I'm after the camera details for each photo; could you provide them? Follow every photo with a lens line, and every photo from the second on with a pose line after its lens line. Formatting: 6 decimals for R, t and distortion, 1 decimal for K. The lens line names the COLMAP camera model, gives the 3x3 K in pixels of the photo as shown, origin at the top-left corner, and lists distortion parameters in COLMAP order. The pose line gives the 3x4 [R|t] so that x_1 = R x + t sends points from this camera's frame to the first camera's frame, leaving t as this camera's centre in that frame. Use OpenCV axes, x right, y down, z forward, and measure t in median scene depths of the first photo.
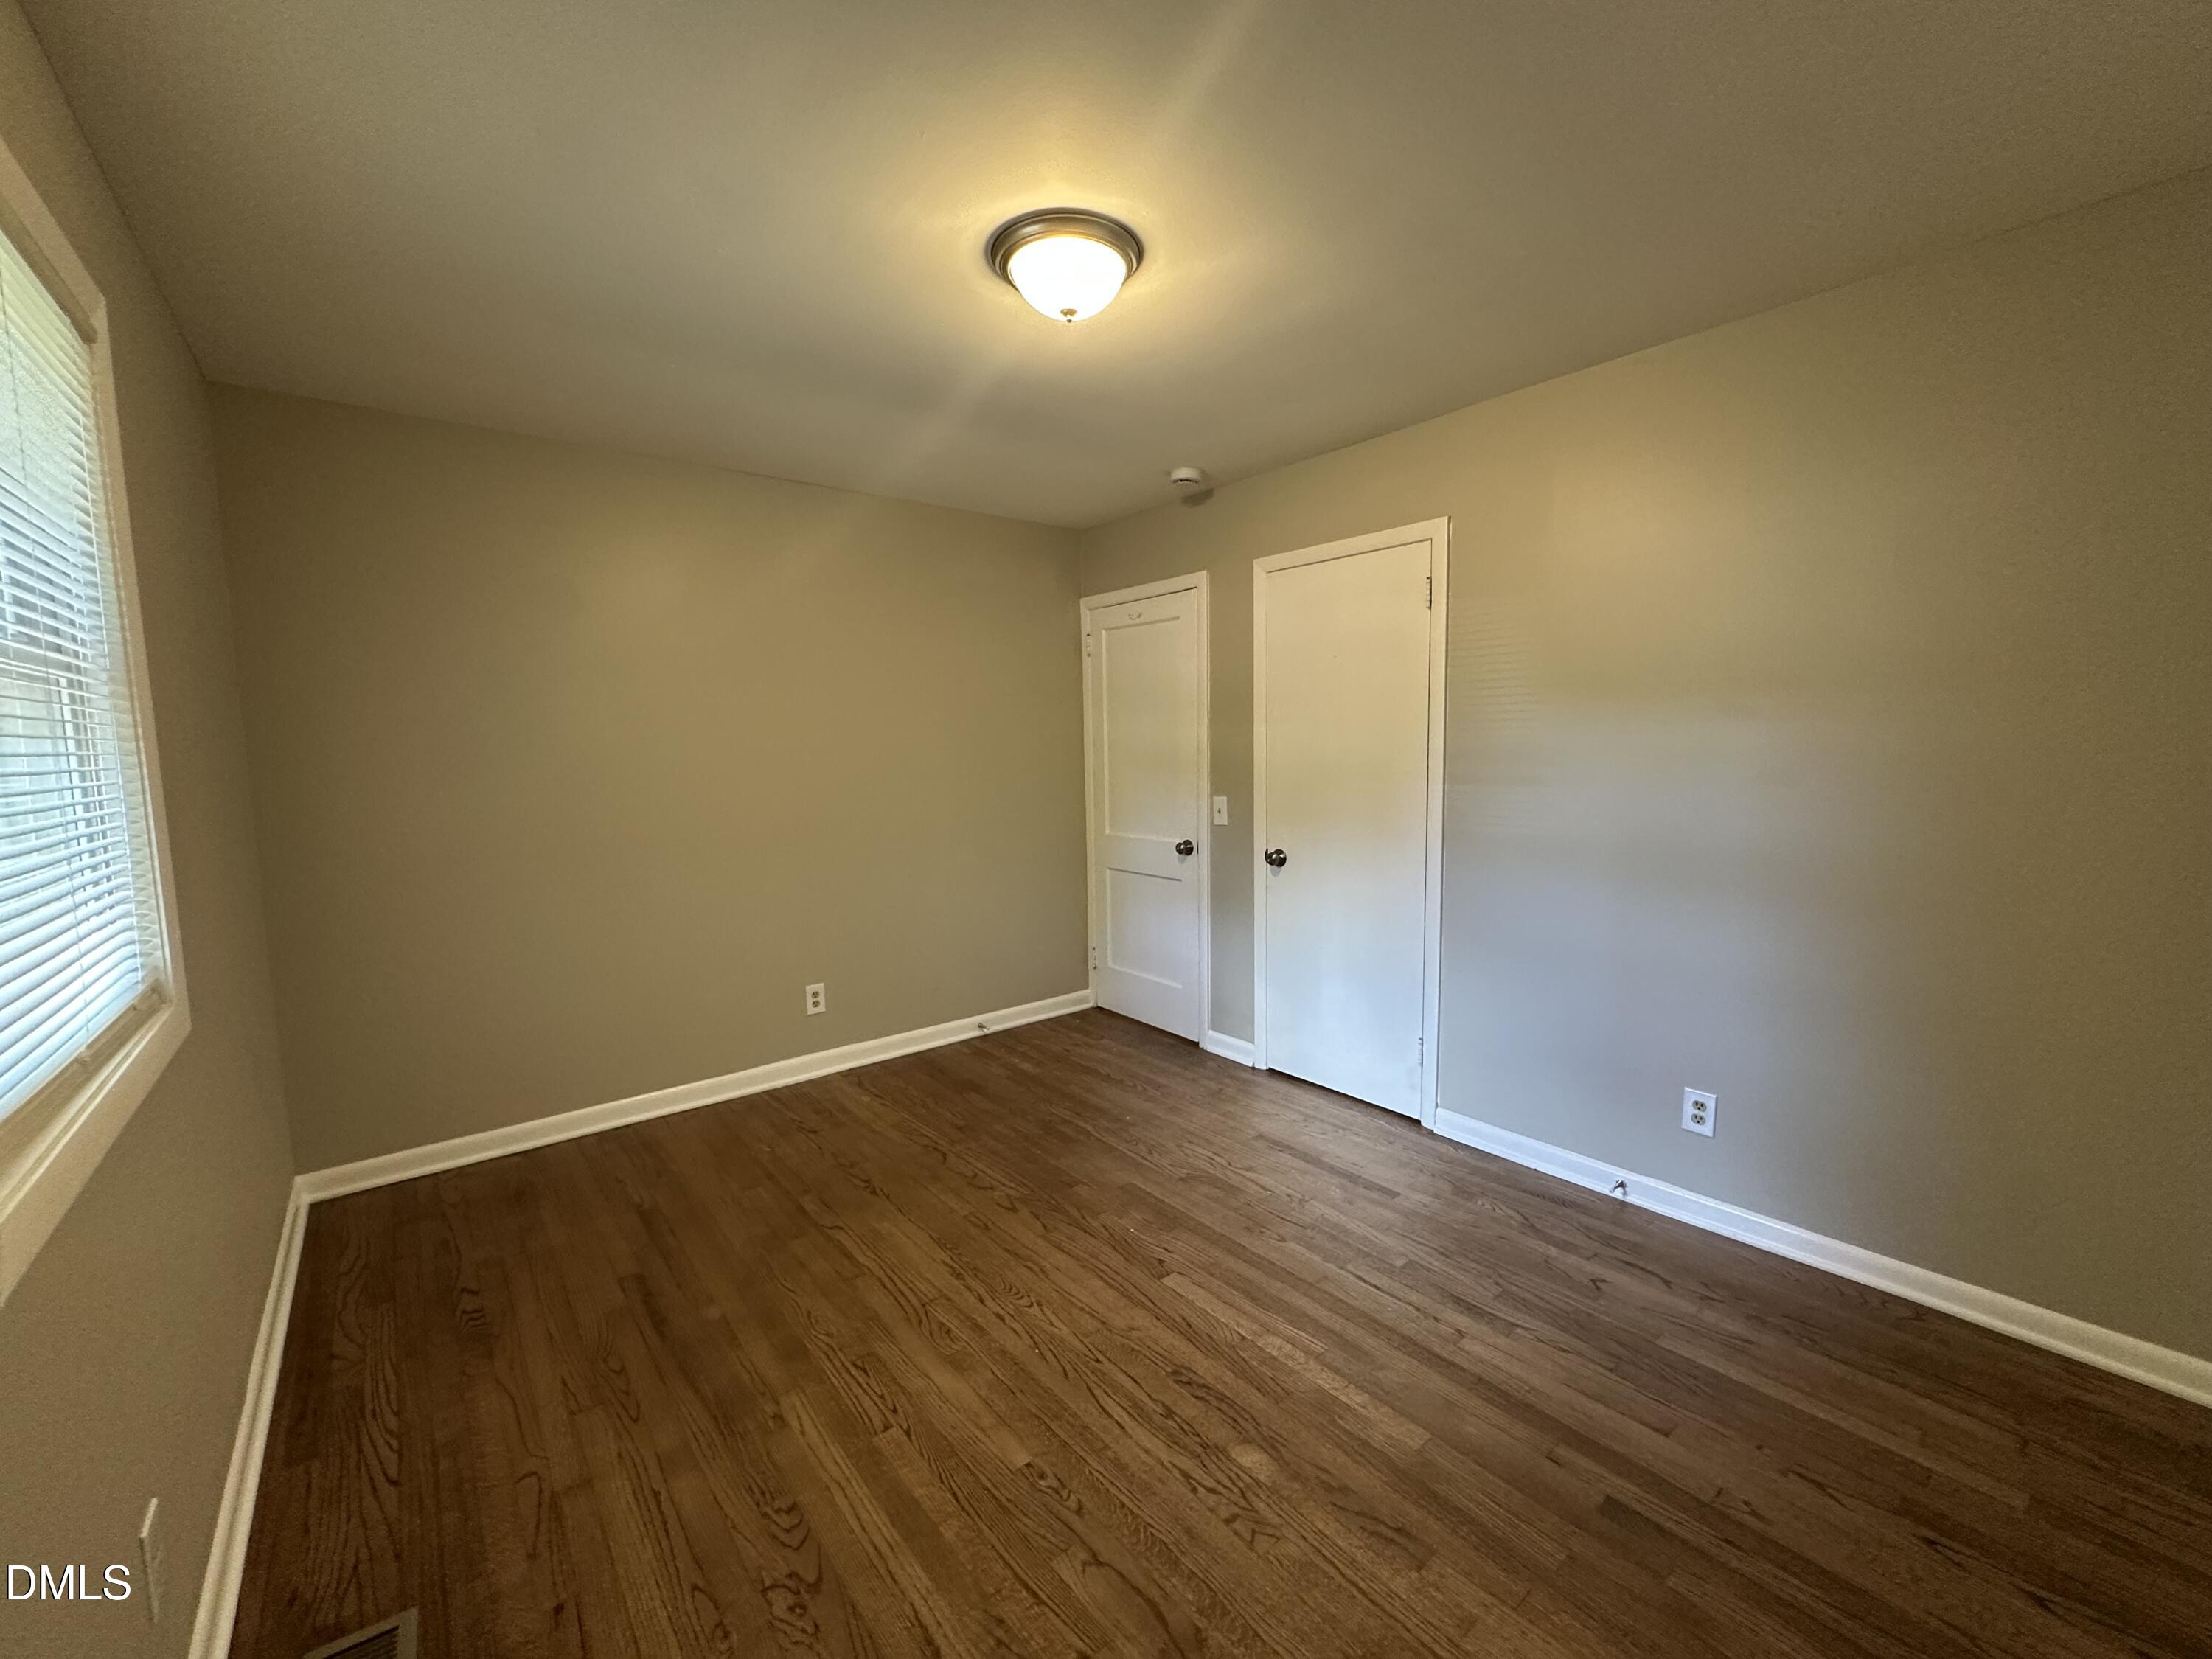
lens RADIAL K [[885.2, 0, 1102.2], [0, 885.2, 832.2], [0, 0, 1]] dist [-0.002978, 0.000091]
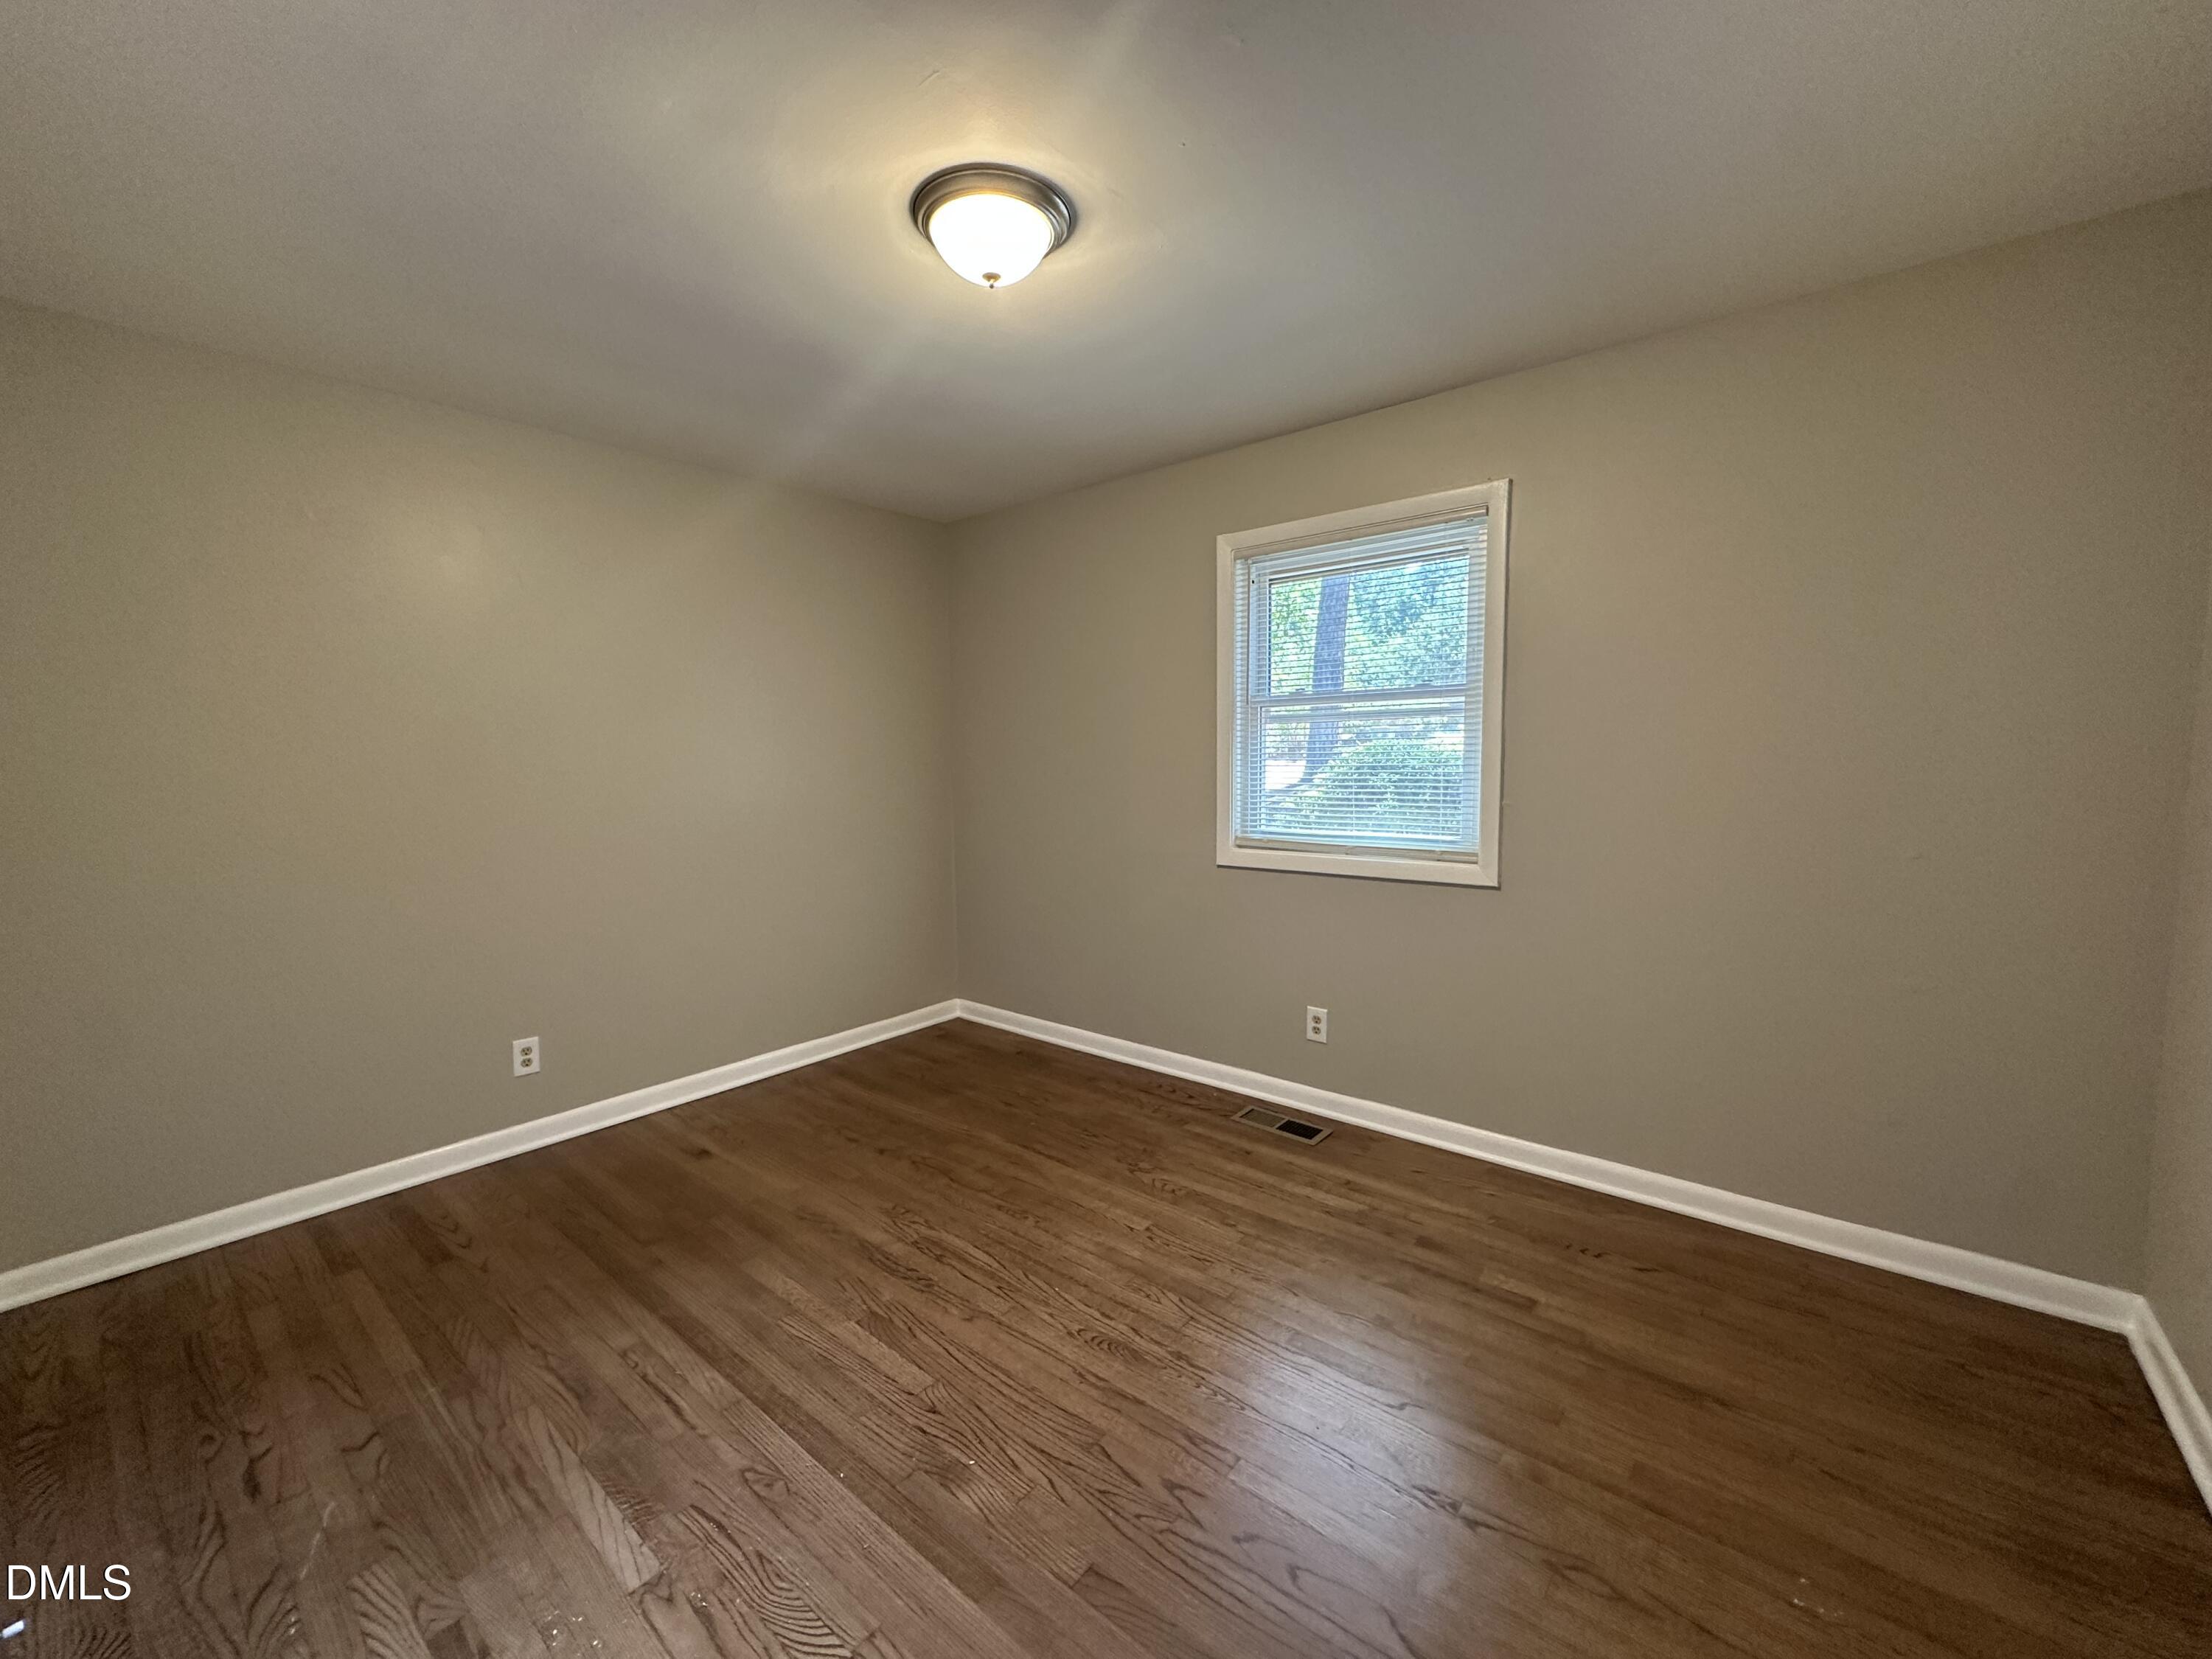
lens RADIAL K [[885.2, 0, 1102.2], [0, 885.2, 832.2], [0, 0, 1]] dist [-0.002978, 0.000091]
pose [[-0.981416, 0.046075, -0.186277, 0.049749], [0.011134, 0.982783, 0.184427, -0.170747], [0.191568, 0.178926, -0.965032, 2.005234]]
